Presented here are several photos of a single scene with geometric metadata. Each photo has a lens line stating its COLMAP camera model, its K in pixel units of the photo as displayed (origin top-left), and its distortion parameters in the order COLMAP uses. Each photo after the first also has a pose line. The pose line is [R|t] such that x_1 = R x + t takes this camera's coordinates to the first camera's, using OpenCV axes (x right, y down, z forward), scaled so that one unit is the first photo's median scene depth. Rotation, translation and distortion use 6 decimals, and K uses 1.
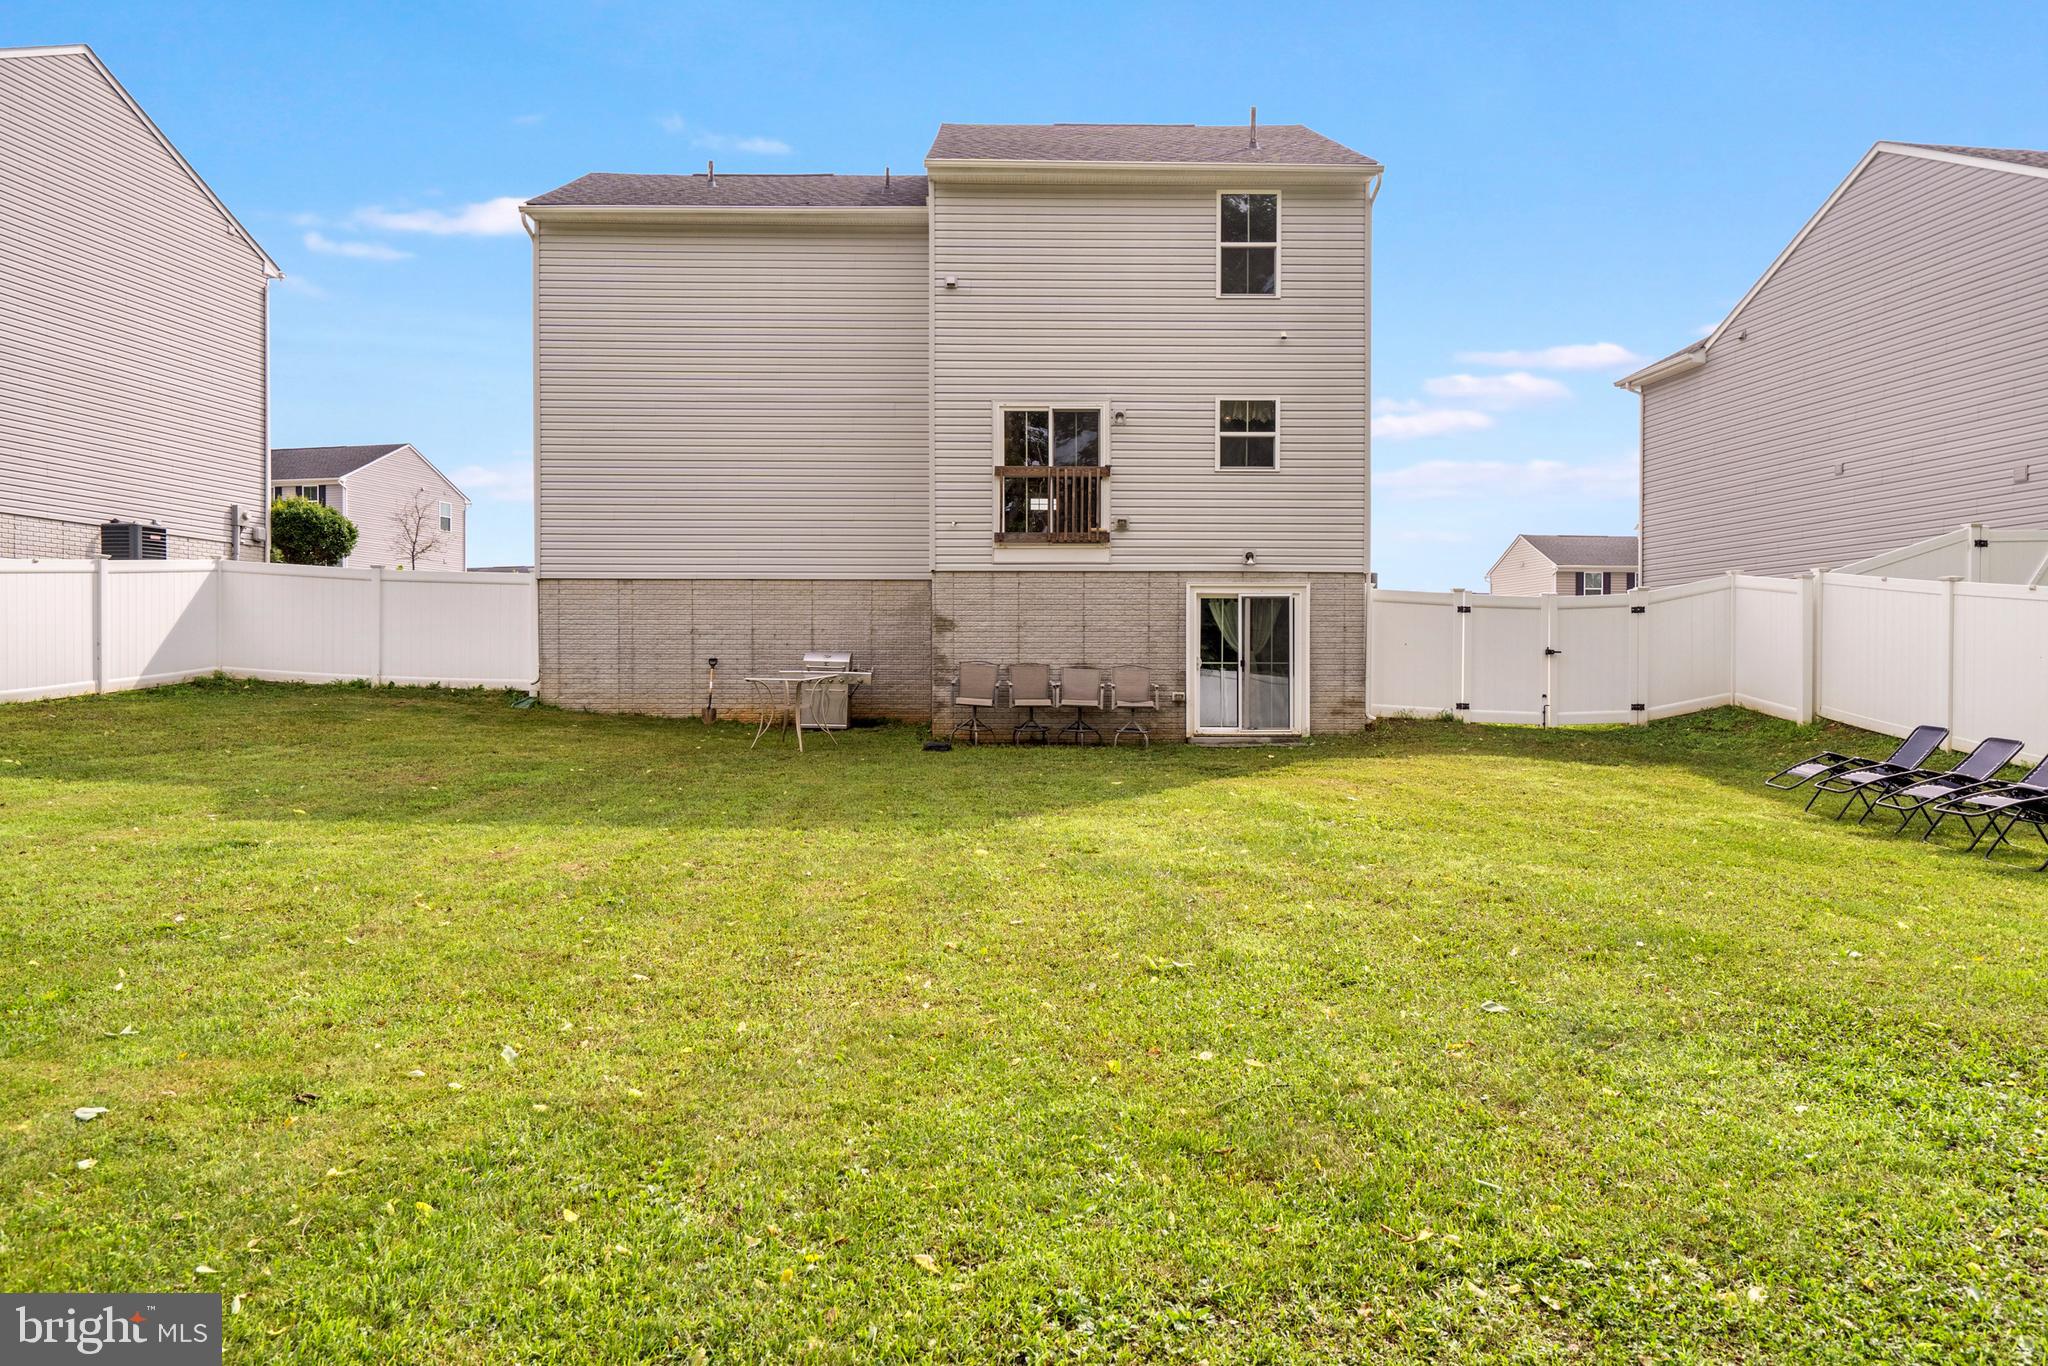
lens RADIAL K [[1379.7, 0, 1024.0], [0, 1379.7, 683.0], [0, 0, 1]] dist [0.001747, -0.001346]
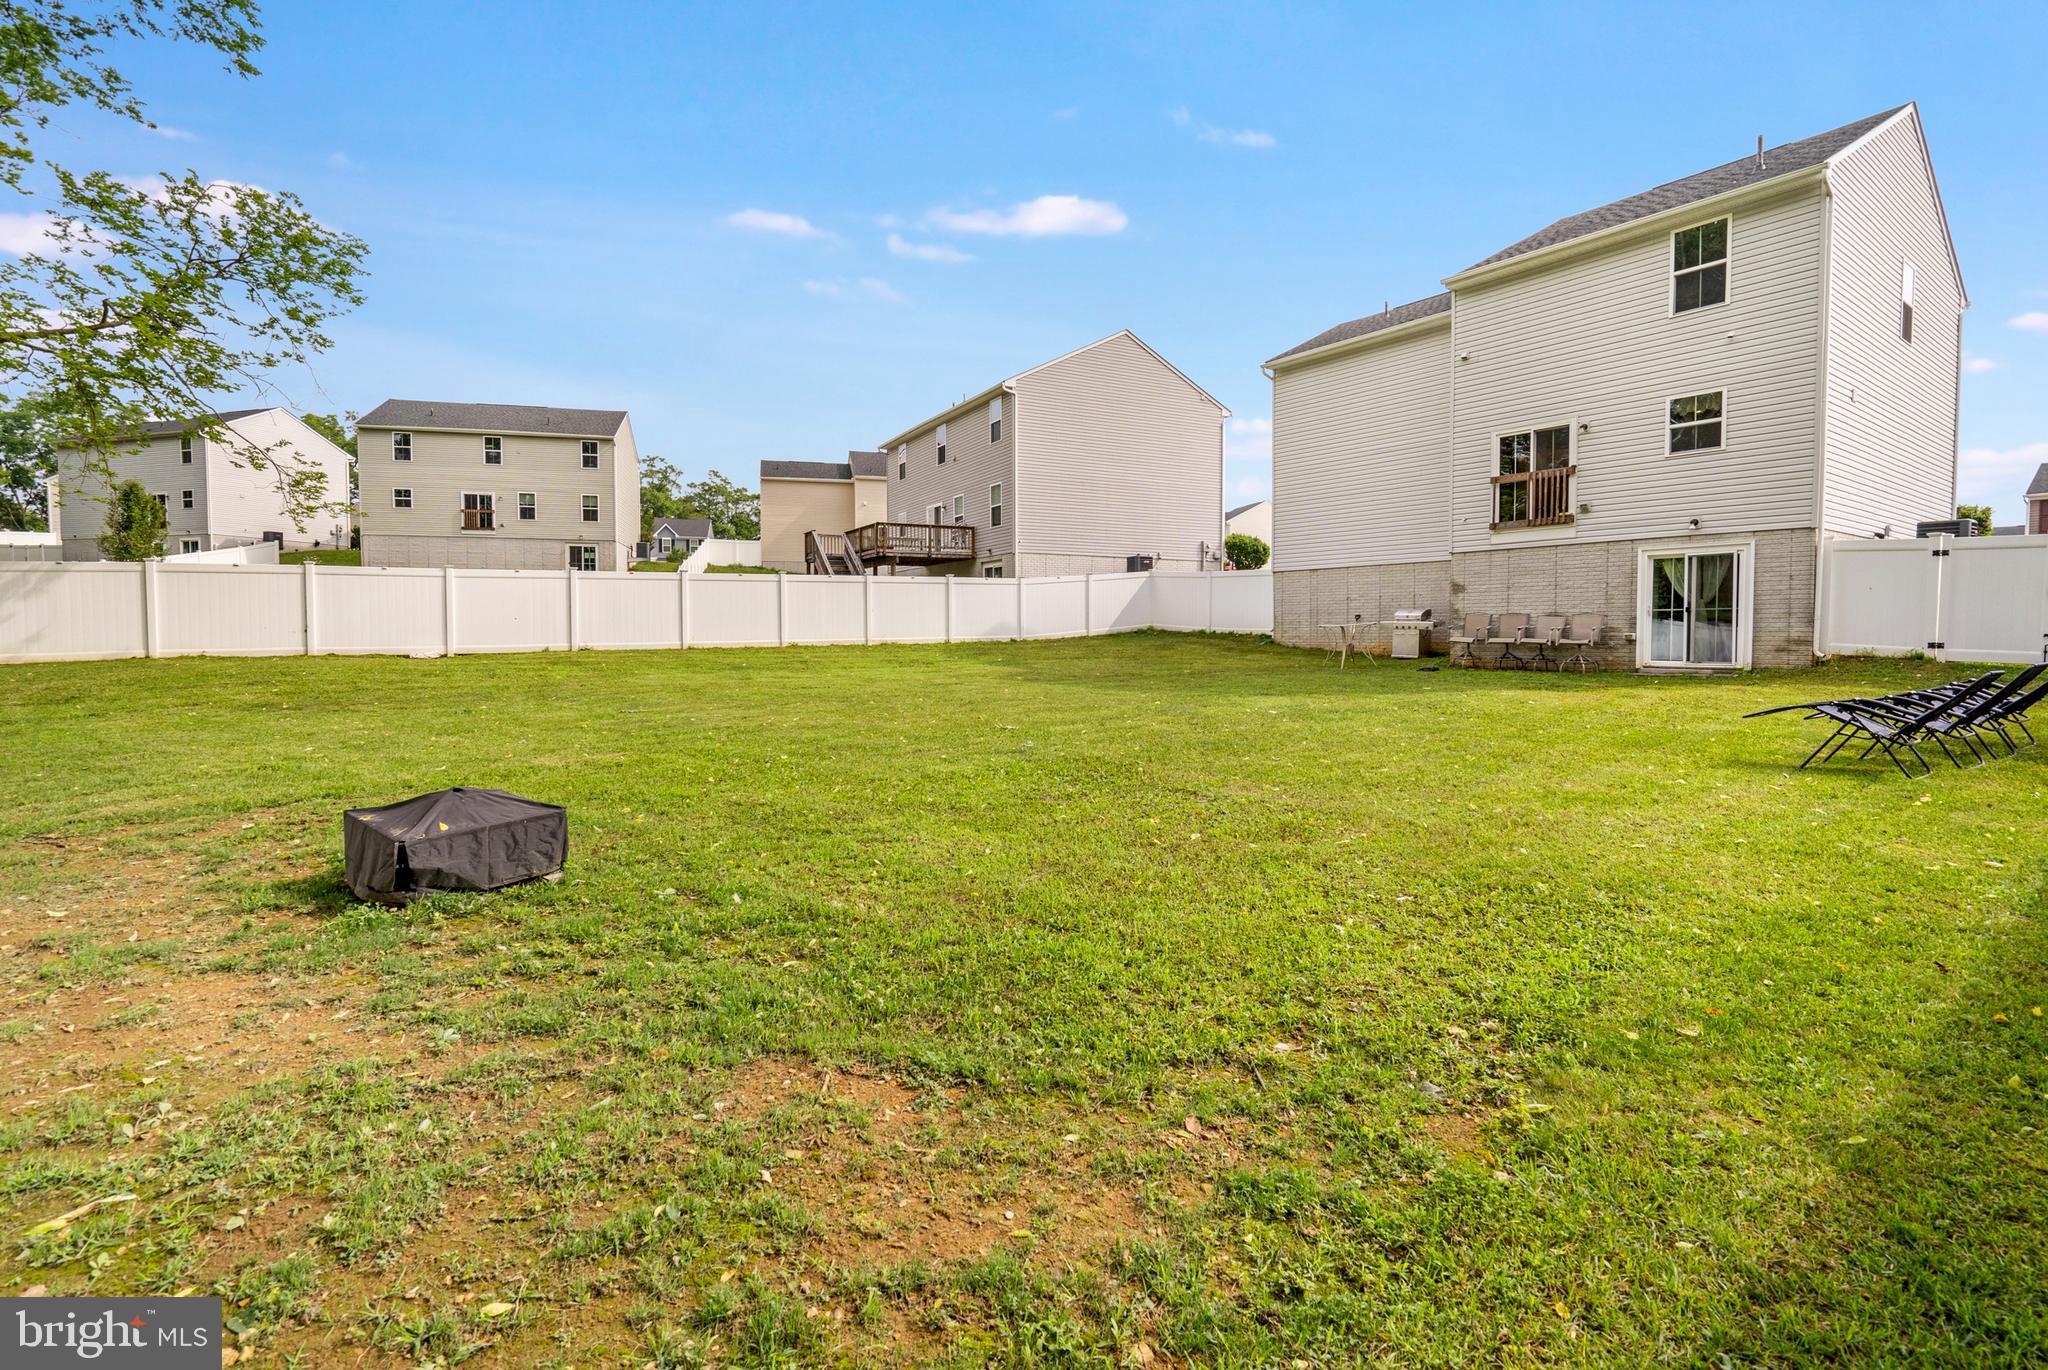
lens RADIAL K [[954.0, 0, 1029.0], [0, 954.0, 673.5], [0, 0, 1]] dist [-0.004051, -0.000166]
pose [[0.593062, 0.029106, -0.804630, 0.497954], [-0.003077, 0.999421, 0.033884, 0.015990], [0.805151, -0.017620, 0.592808, 0.013491]]
